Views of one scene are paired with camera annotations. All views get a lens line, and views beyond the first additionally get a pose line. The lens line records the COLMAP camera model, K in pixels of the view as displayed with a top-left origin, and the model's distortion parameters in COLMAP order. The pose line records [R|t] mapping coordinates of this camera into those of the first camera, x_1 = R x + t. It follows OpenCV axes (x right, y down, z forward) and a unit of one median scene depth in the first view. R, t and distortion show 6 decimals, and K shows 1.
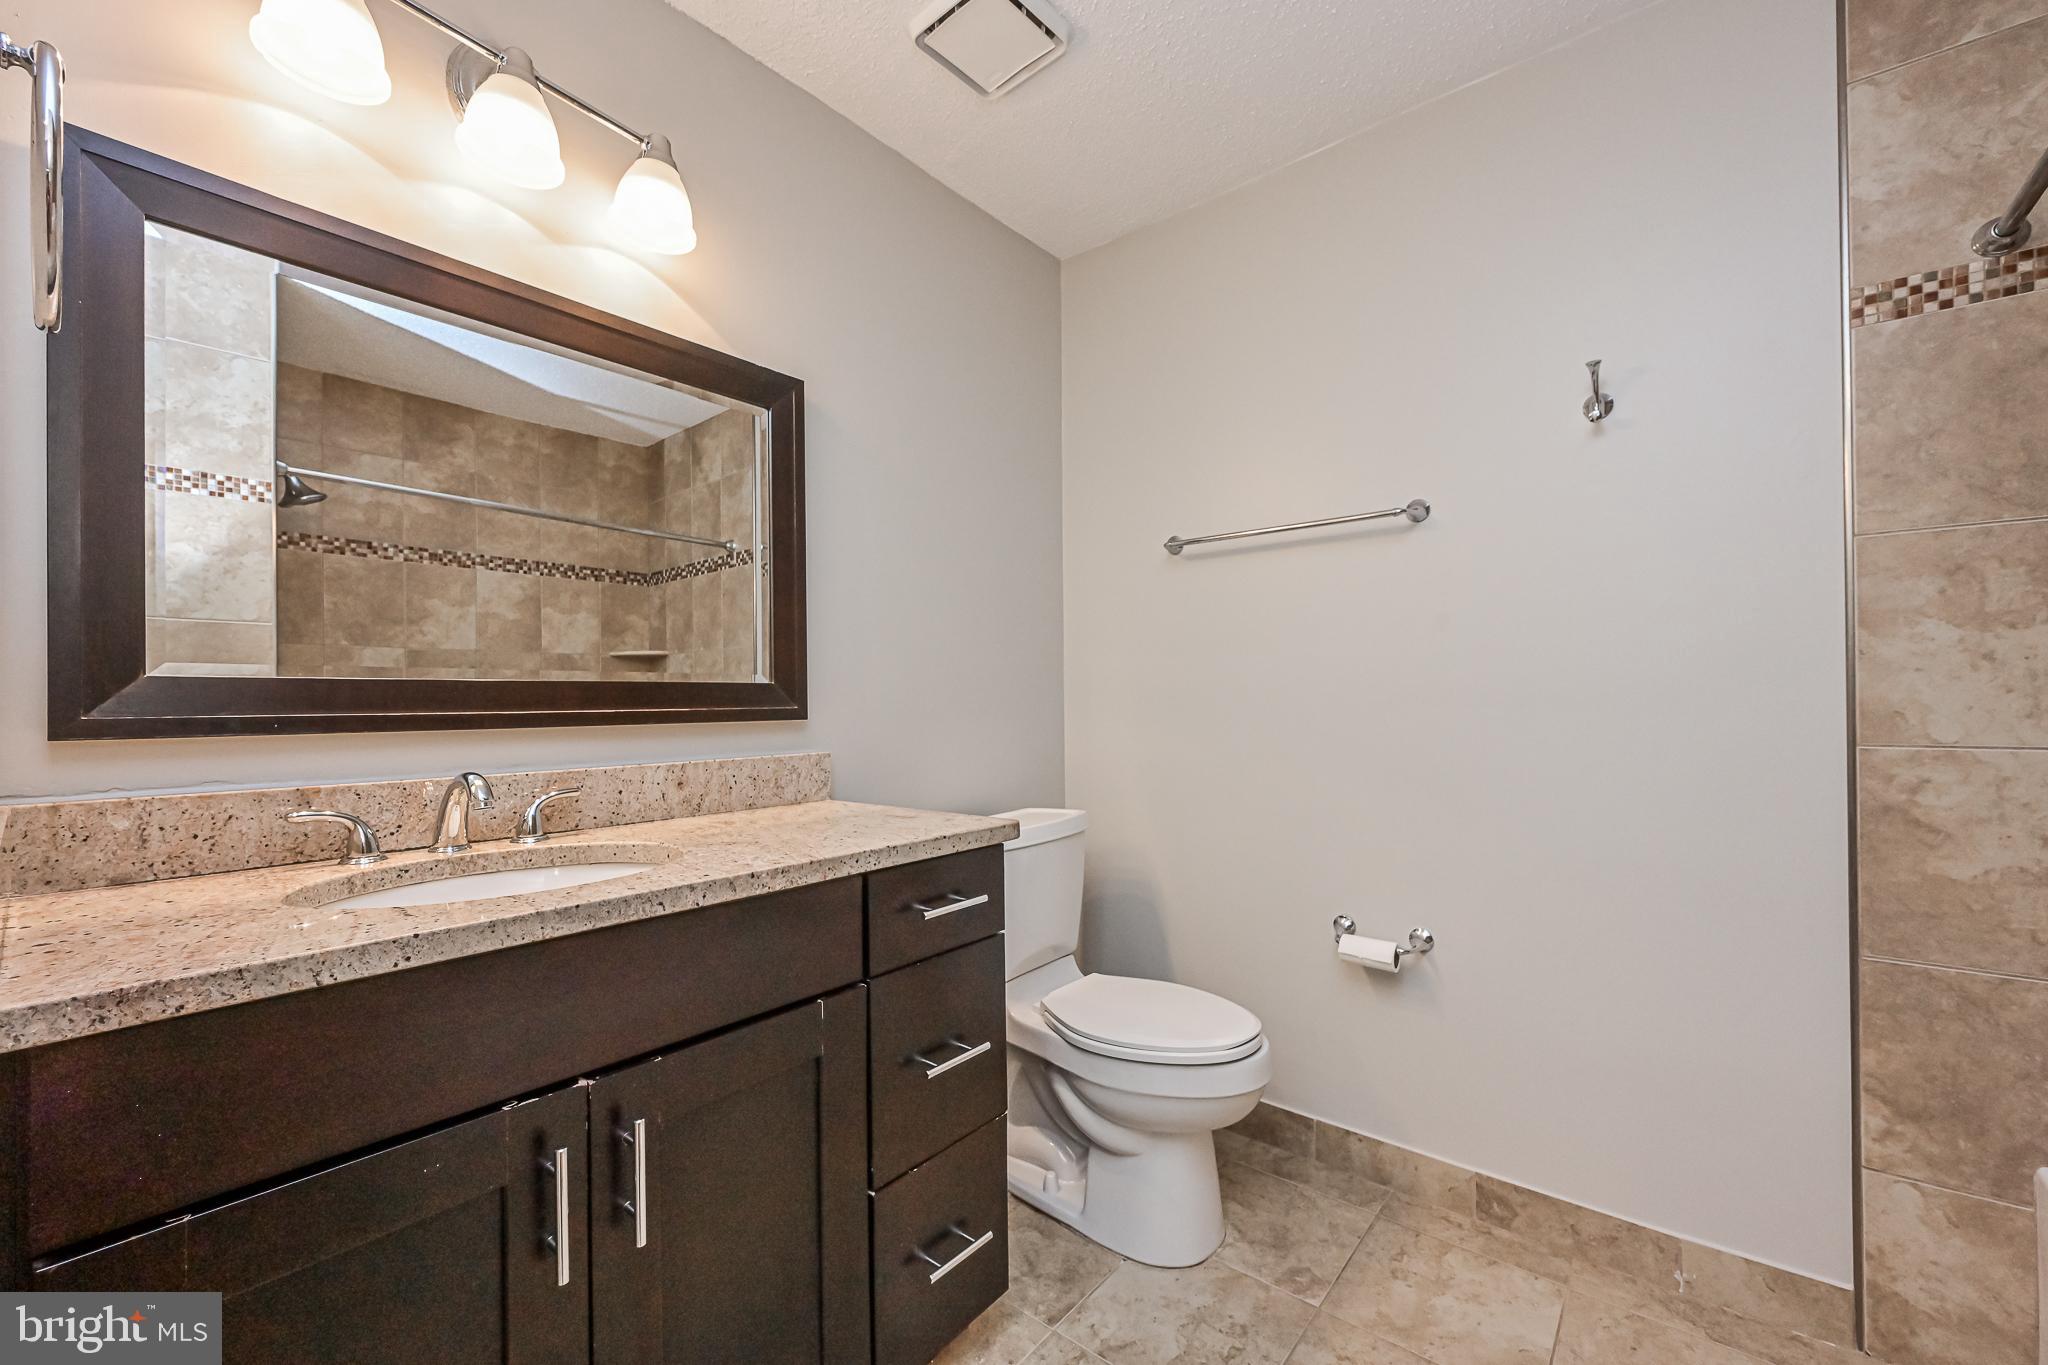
lens RADIAL K [[823.8, 0, 1025.9], [0, 823.8, 688.6], [0, 0, 1]] dist [-0.001168, -0.000232]
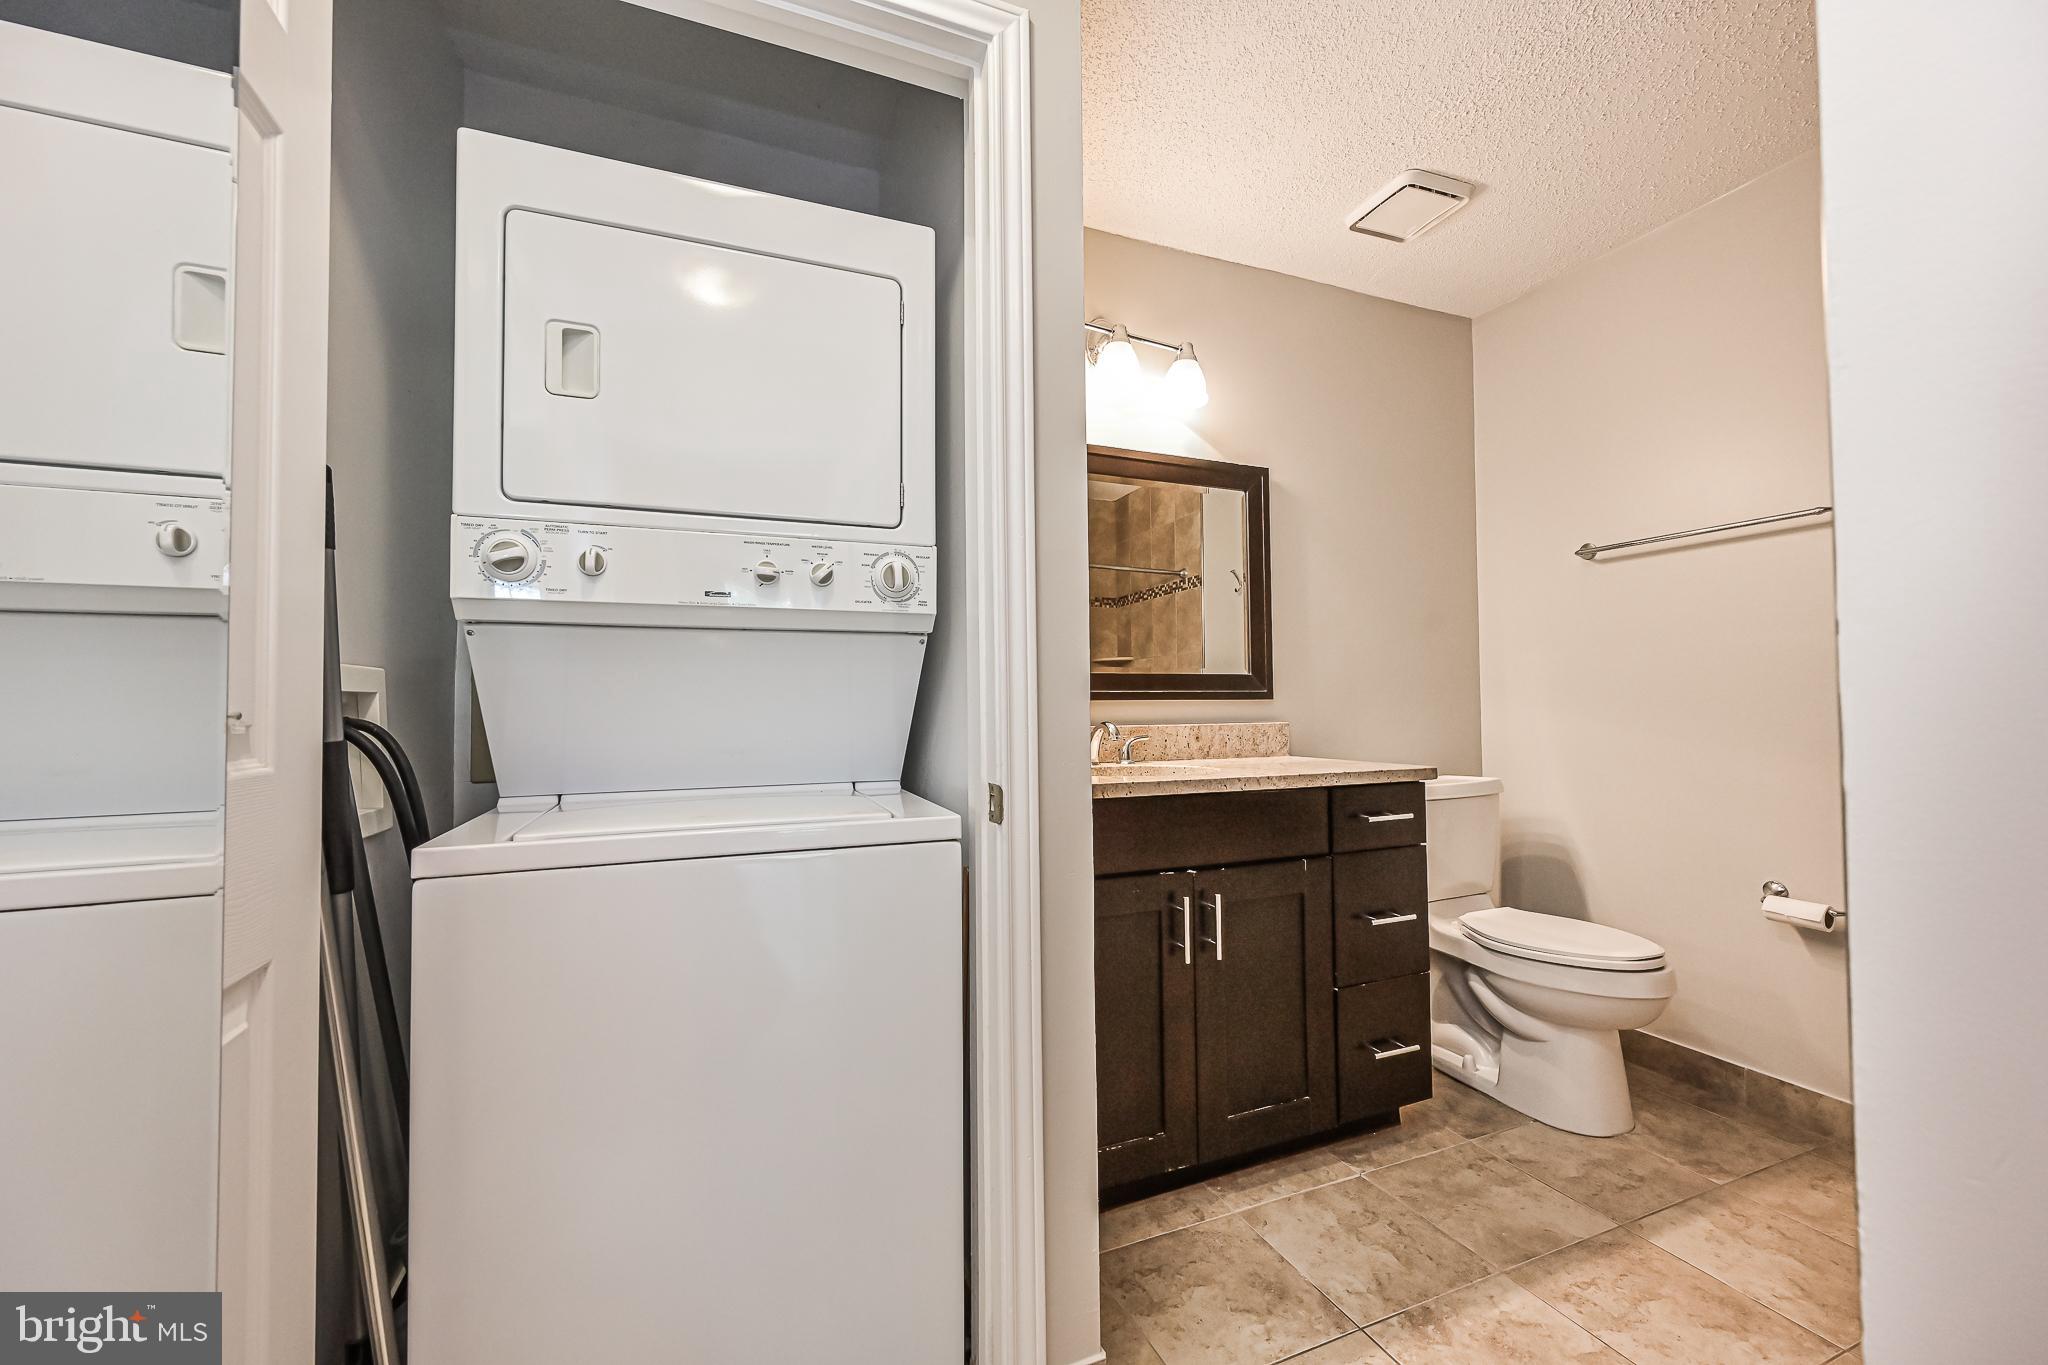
lens RADIAL K [[805.5, 0, 1024.0], [0, 805.5, 682.5], [0, 0, 1]] dist [-0.002129, -0.000058]
pose [[0.885179, -0.011604, -0.465105, 0.008203], [0.006376, 0.999898, -0.012812, 0.026489], [0.465206, 0.008376, 0.885163, -0.529020]]
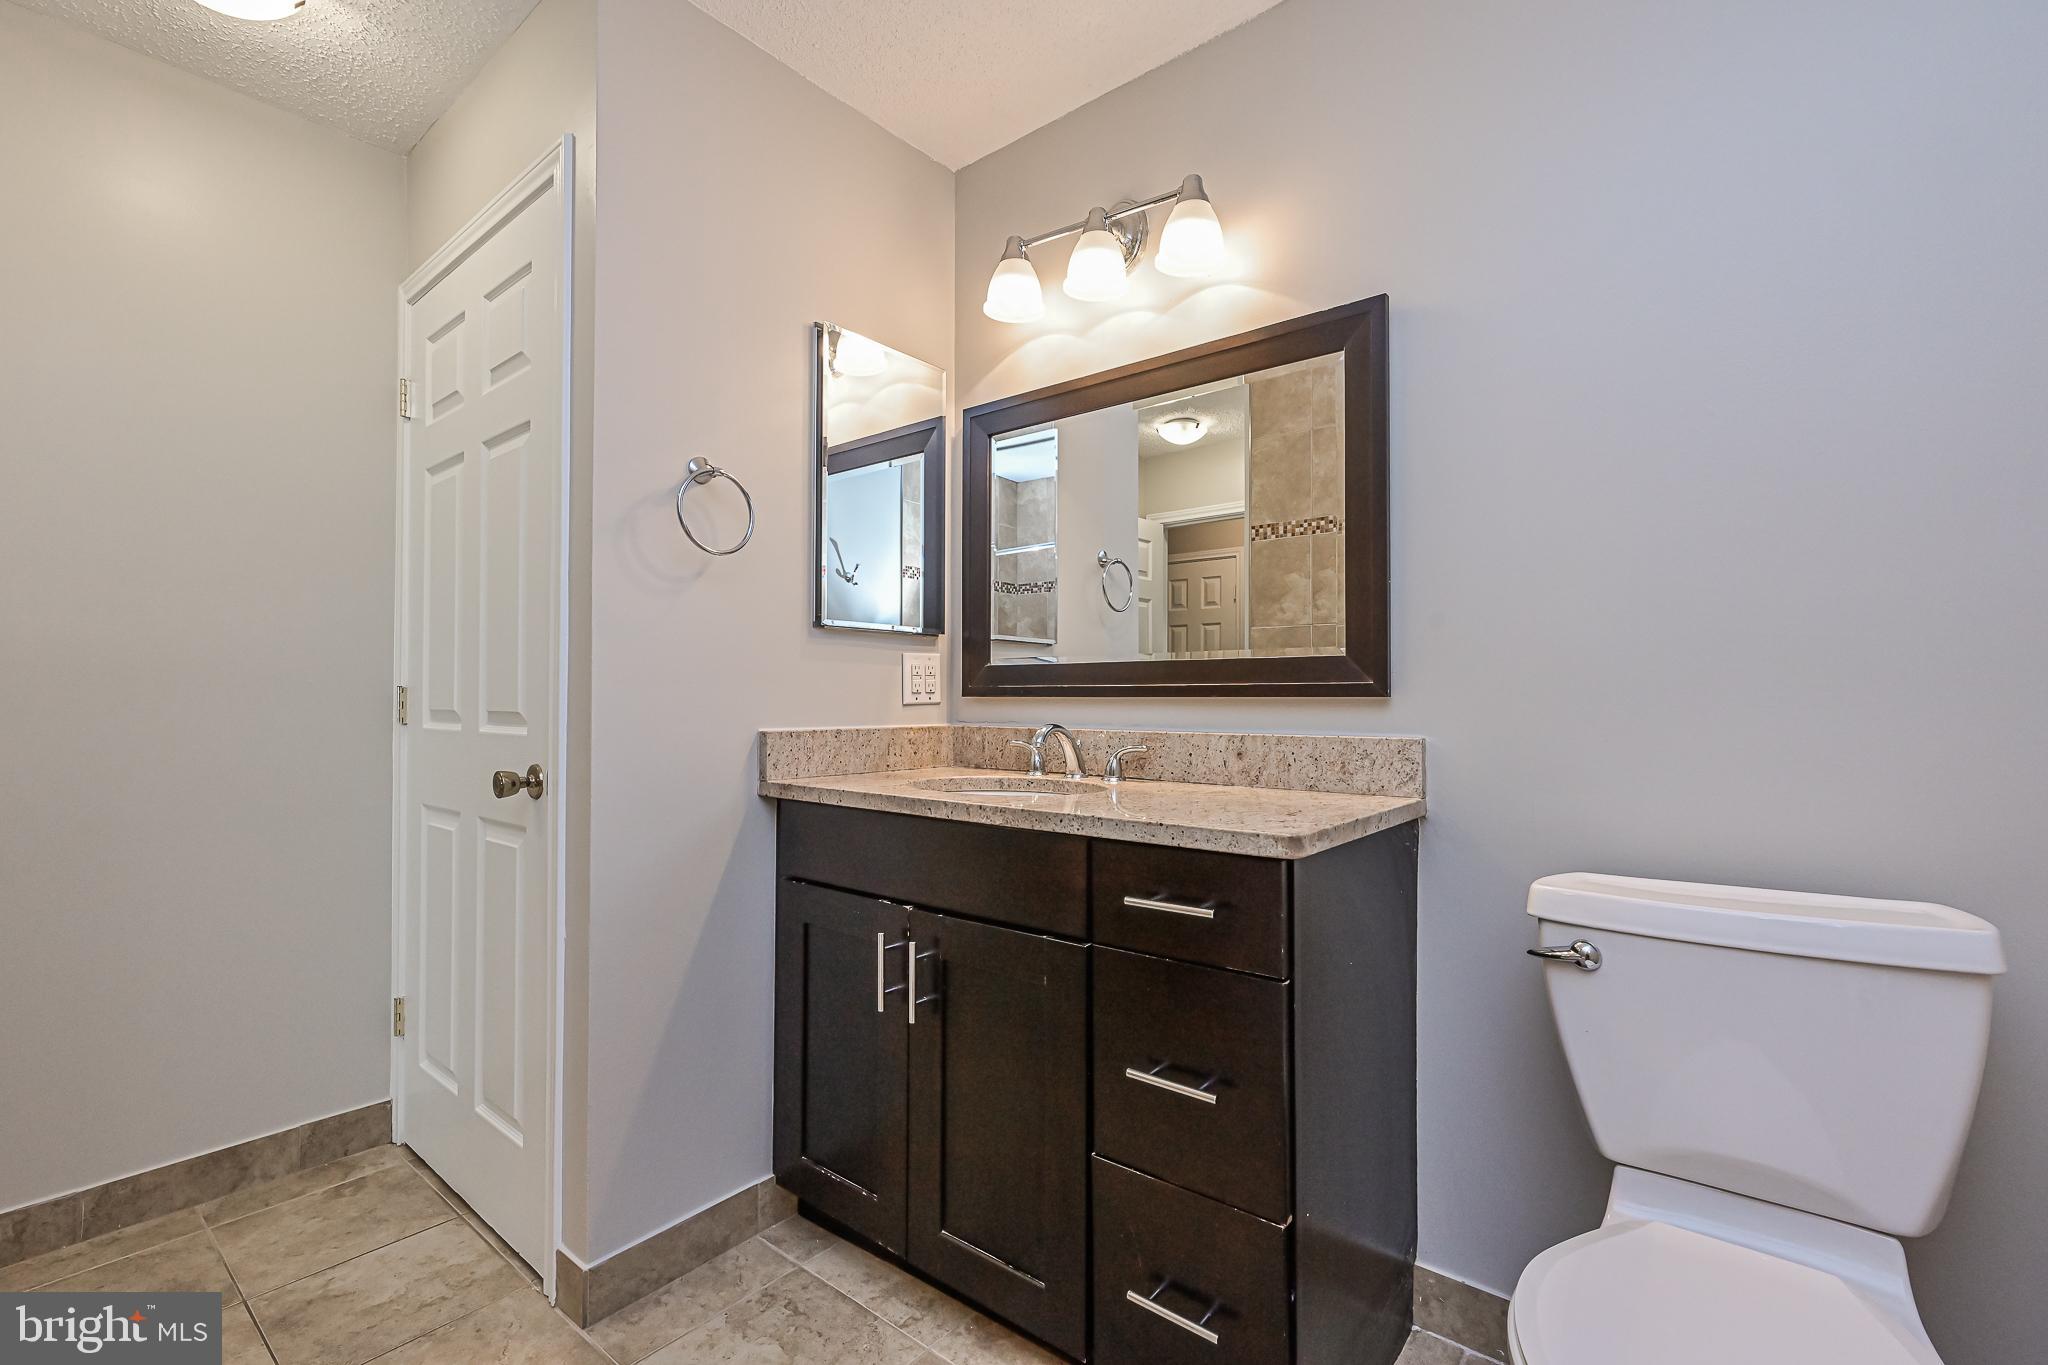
lens RADIAL K [[877.4, 0, 1024.0], [0, 877.4, 682.5], [0, 0, 1]] dist [0.000935, 0.000233]
pose [[0.005789, -0.007613, -0.999954, 0.707960], [0.014088, 0.999872, -0.007531, 0.027701], [0.999884, -0.014044, 0.005895, 0.712905]]
